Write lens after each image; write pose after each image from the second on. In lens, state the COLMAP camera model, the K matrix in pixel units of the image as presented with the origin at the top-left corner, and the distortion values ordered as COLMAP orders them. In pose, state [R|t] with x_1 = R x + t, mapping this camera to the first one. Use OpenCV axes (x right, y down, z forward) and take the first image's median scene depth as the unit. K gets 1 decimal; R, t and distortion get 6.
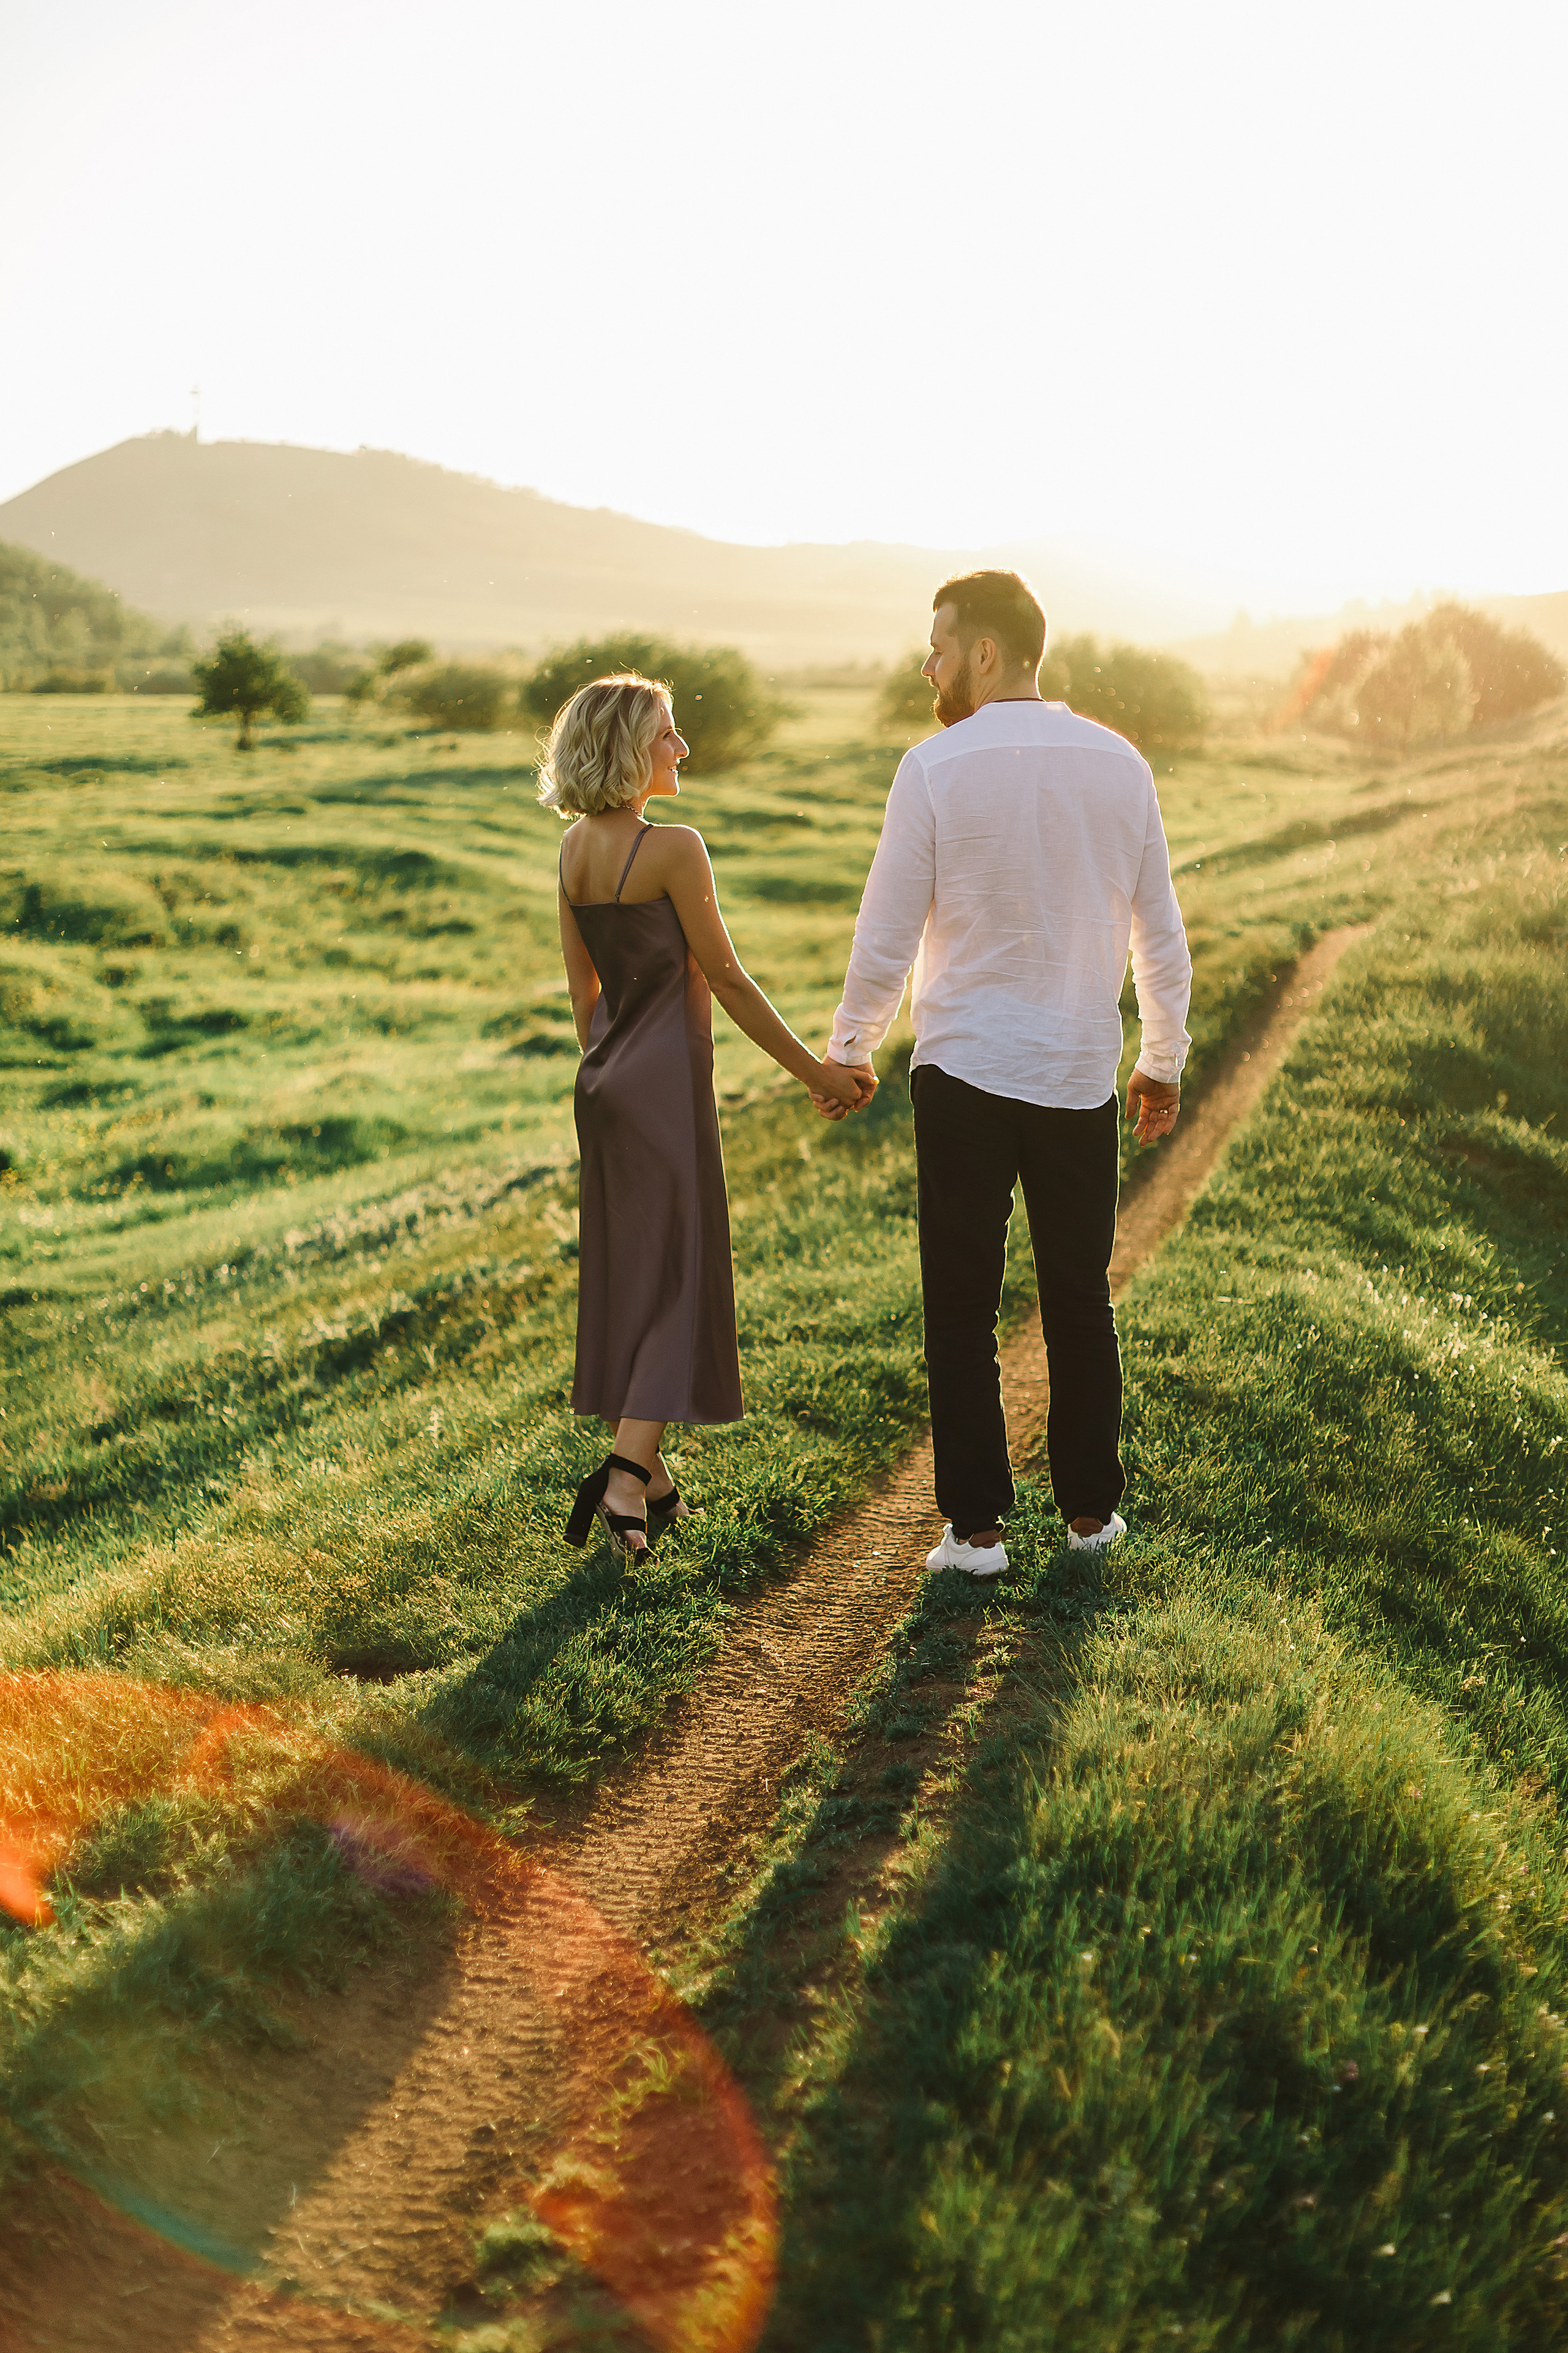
lens RADIAL K [[3423.7, 0, 784.6], [0, 3423.7, 1198.8], [0, 0, 1]] dist [0.005161, -0.044247]
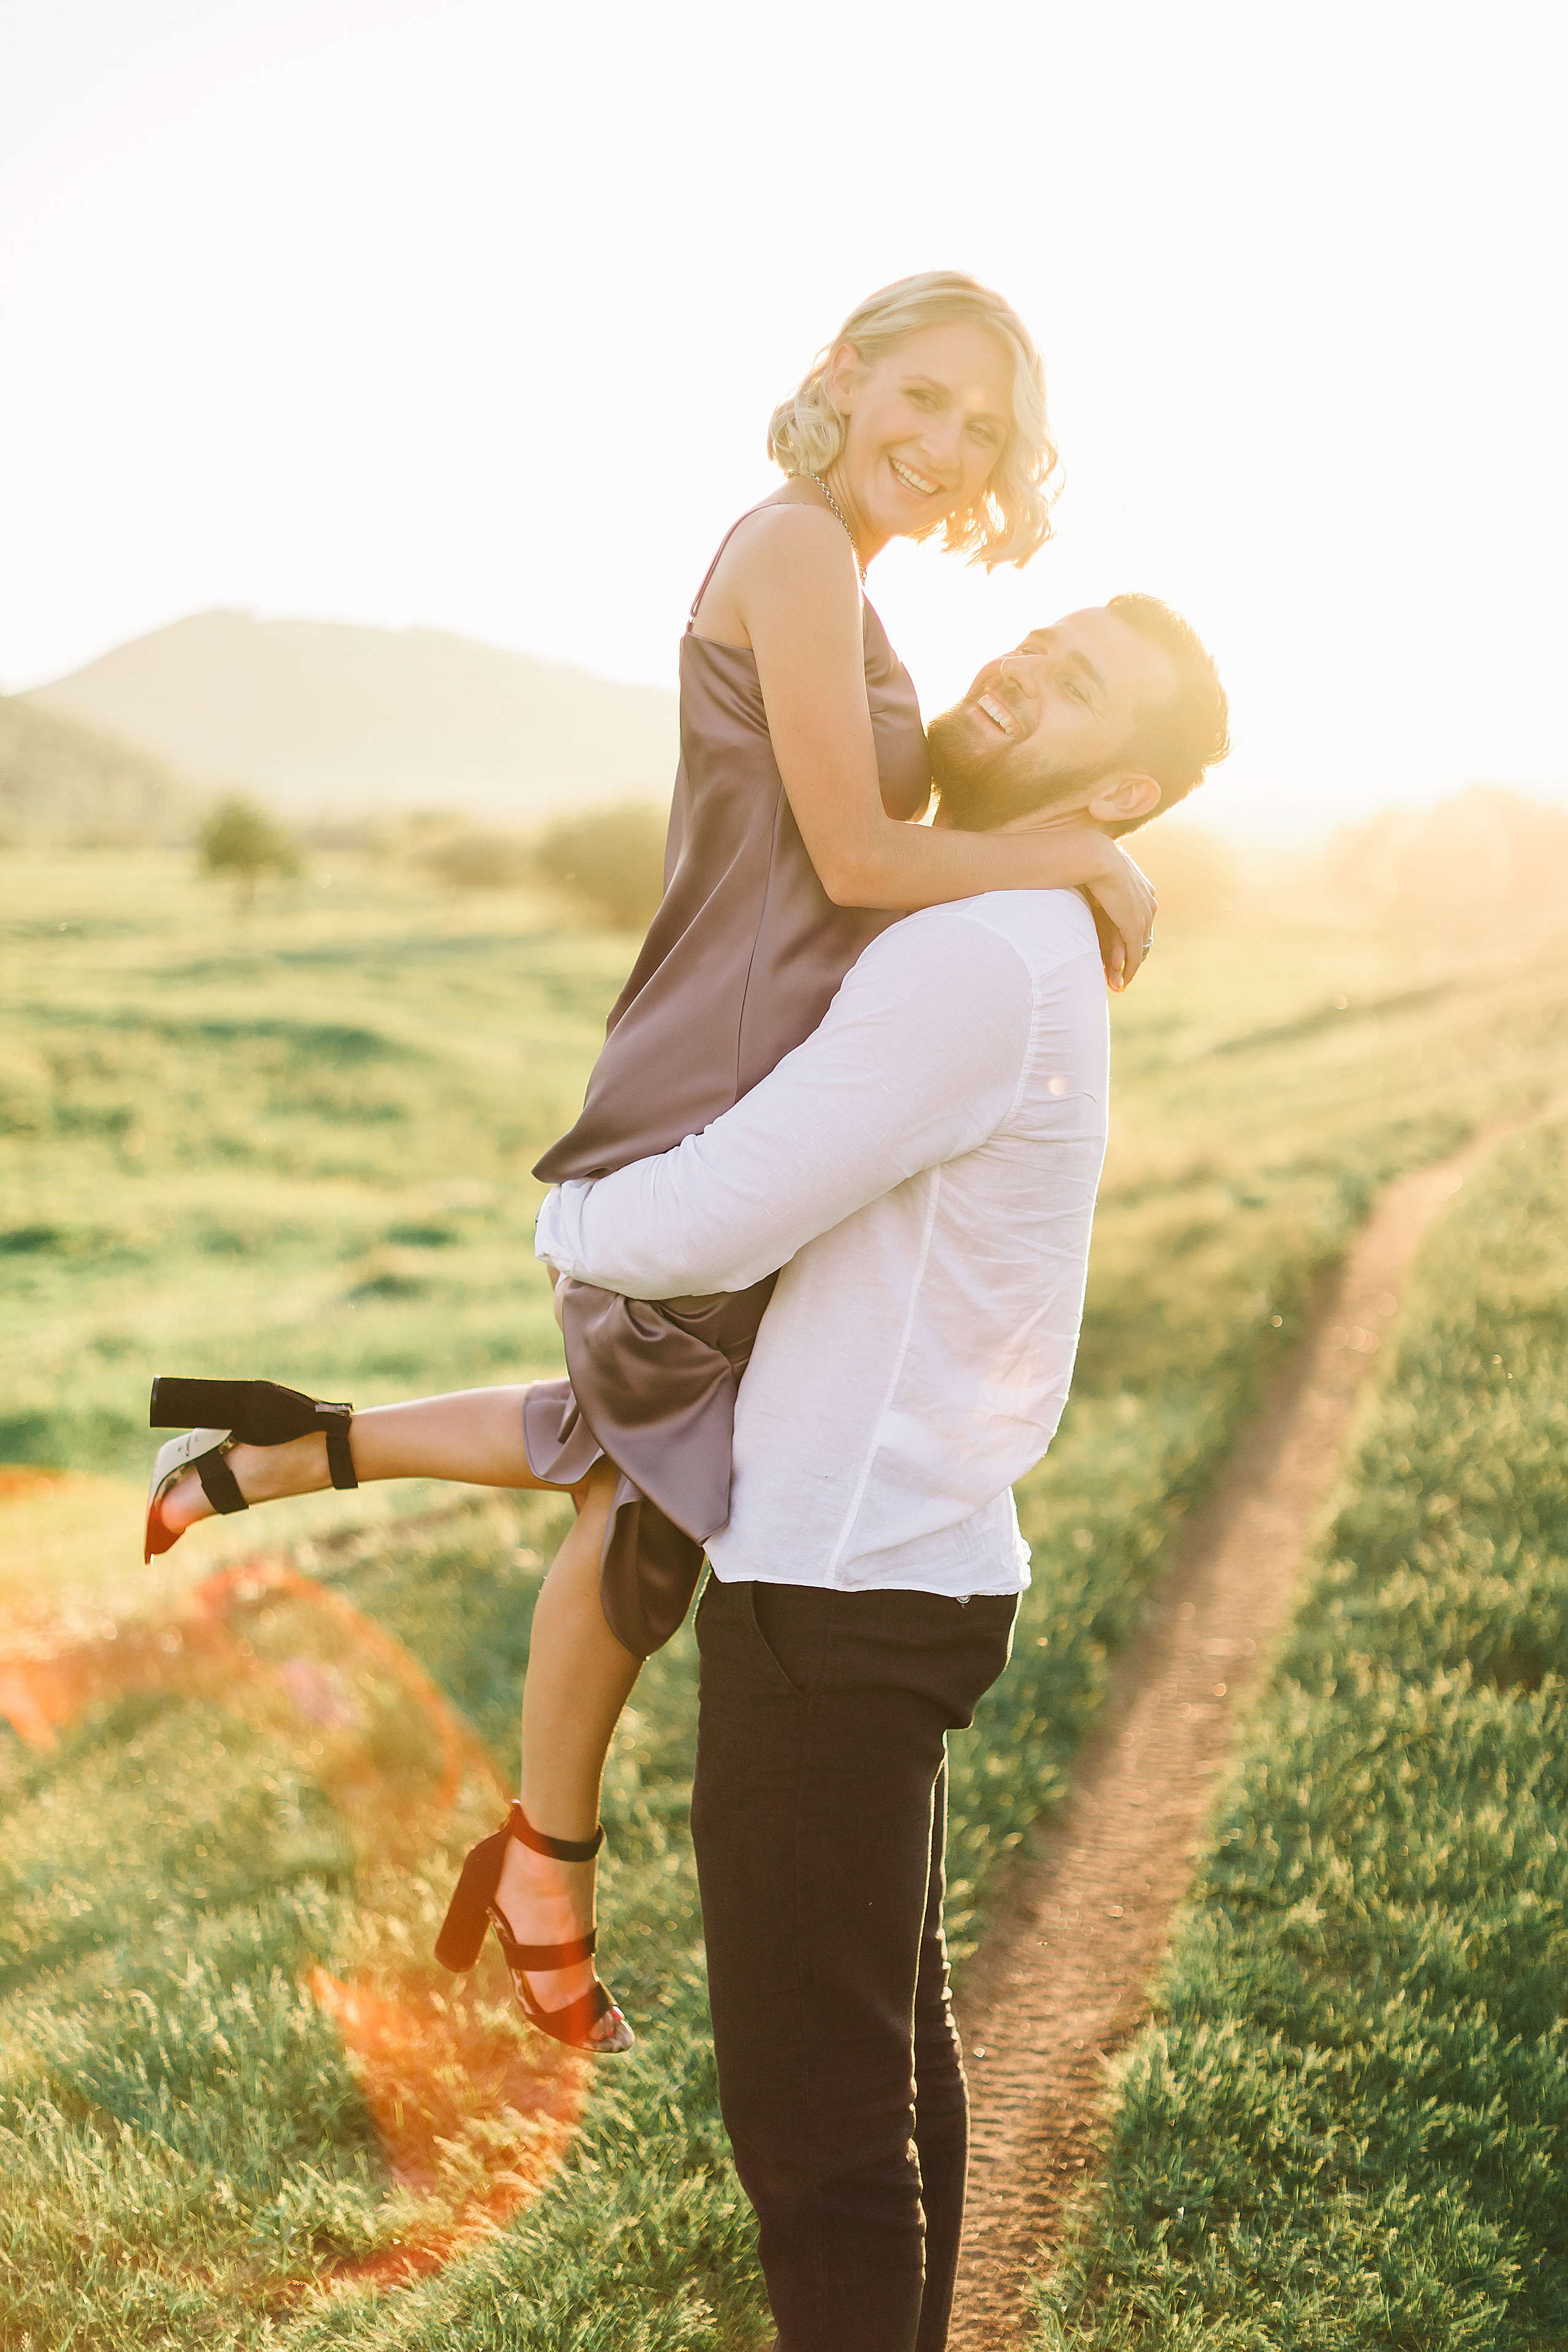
lens RADIAL K [[3399.5, 0, 788.6], [0, 3399.5, 1077.6], [0, 0, 1]] dist [-0.023230, 0.031008]
pose [[0.999932, 0.006447, -0.009680, 0.039334], [-0.007219, 0.996607, -0.081991, -0.037905], [0.009119, 0.082055, 0.996586, 0.281492]]
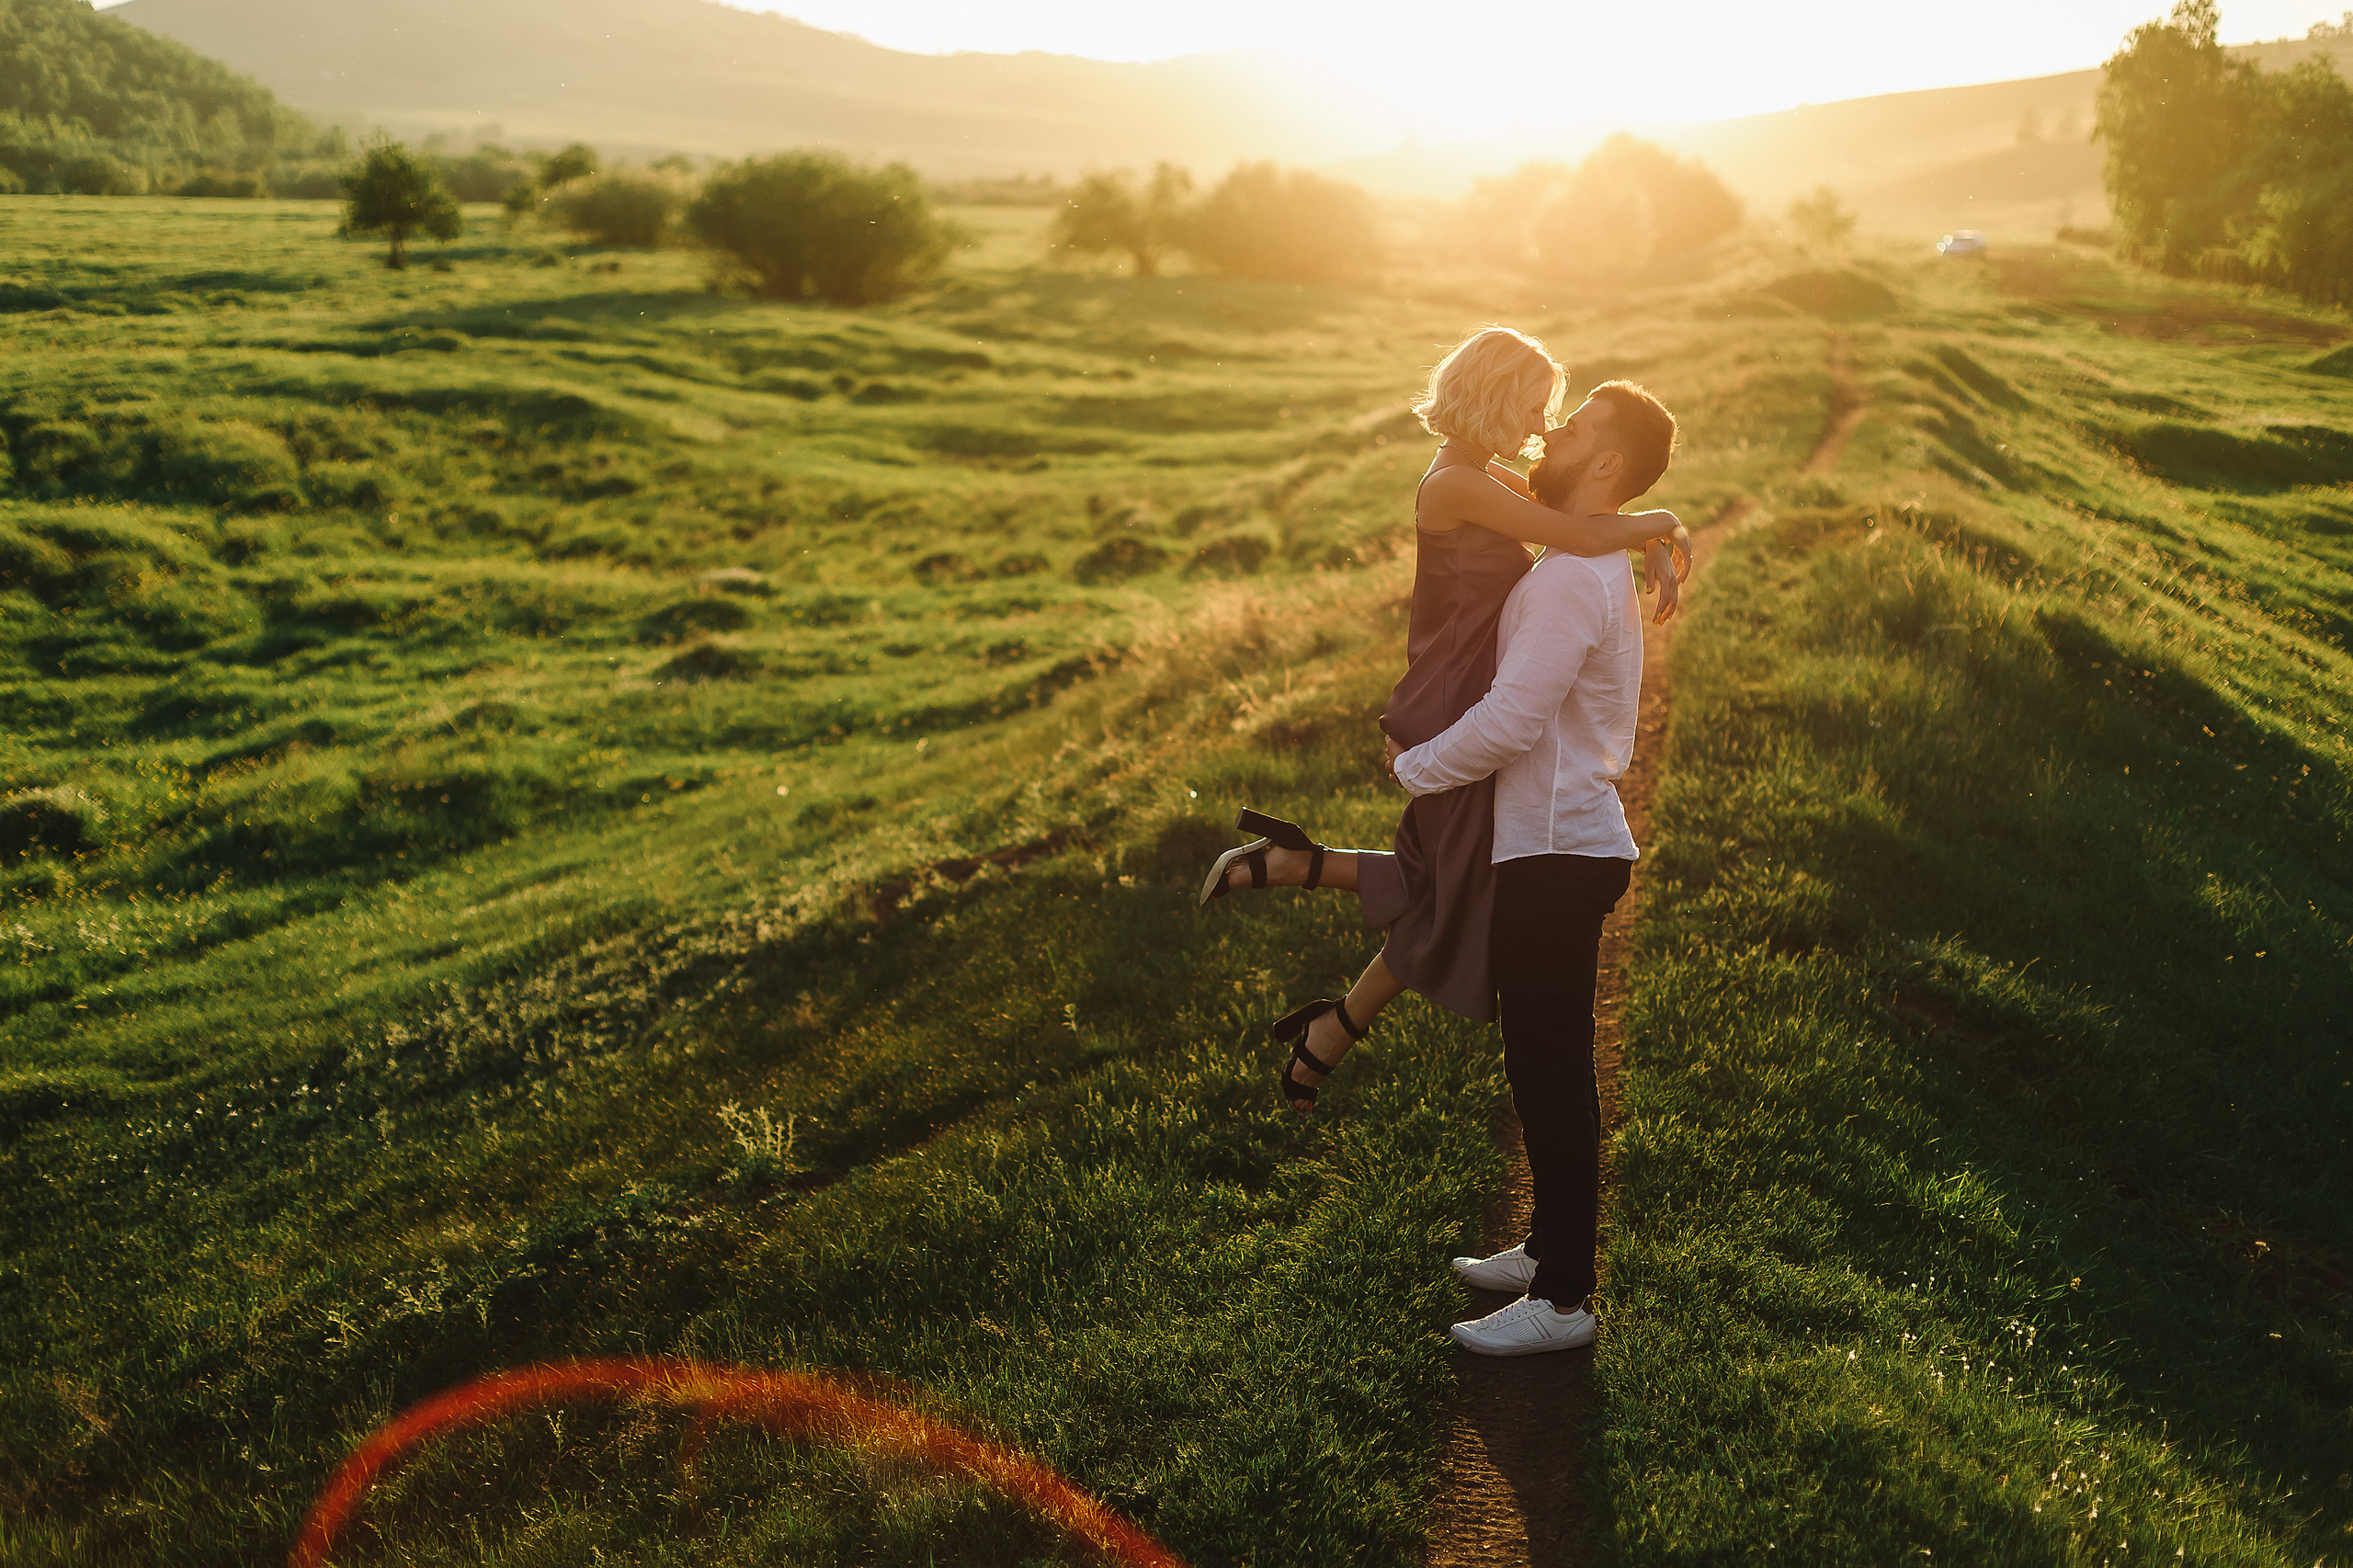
lens RADIAL K [[3423.9, 0, 1176.5], [0, 3423.9, 784.0], [0, 0, 1]] dist [0.005161, -0.044247]
pose [[0.997732, 0.007973, 0.066835, -0.011108], [-0.009320, 0.999759, 0.019857, -0.041649], [-0.066661, -0.020435, 0.997566, 0.131114]]
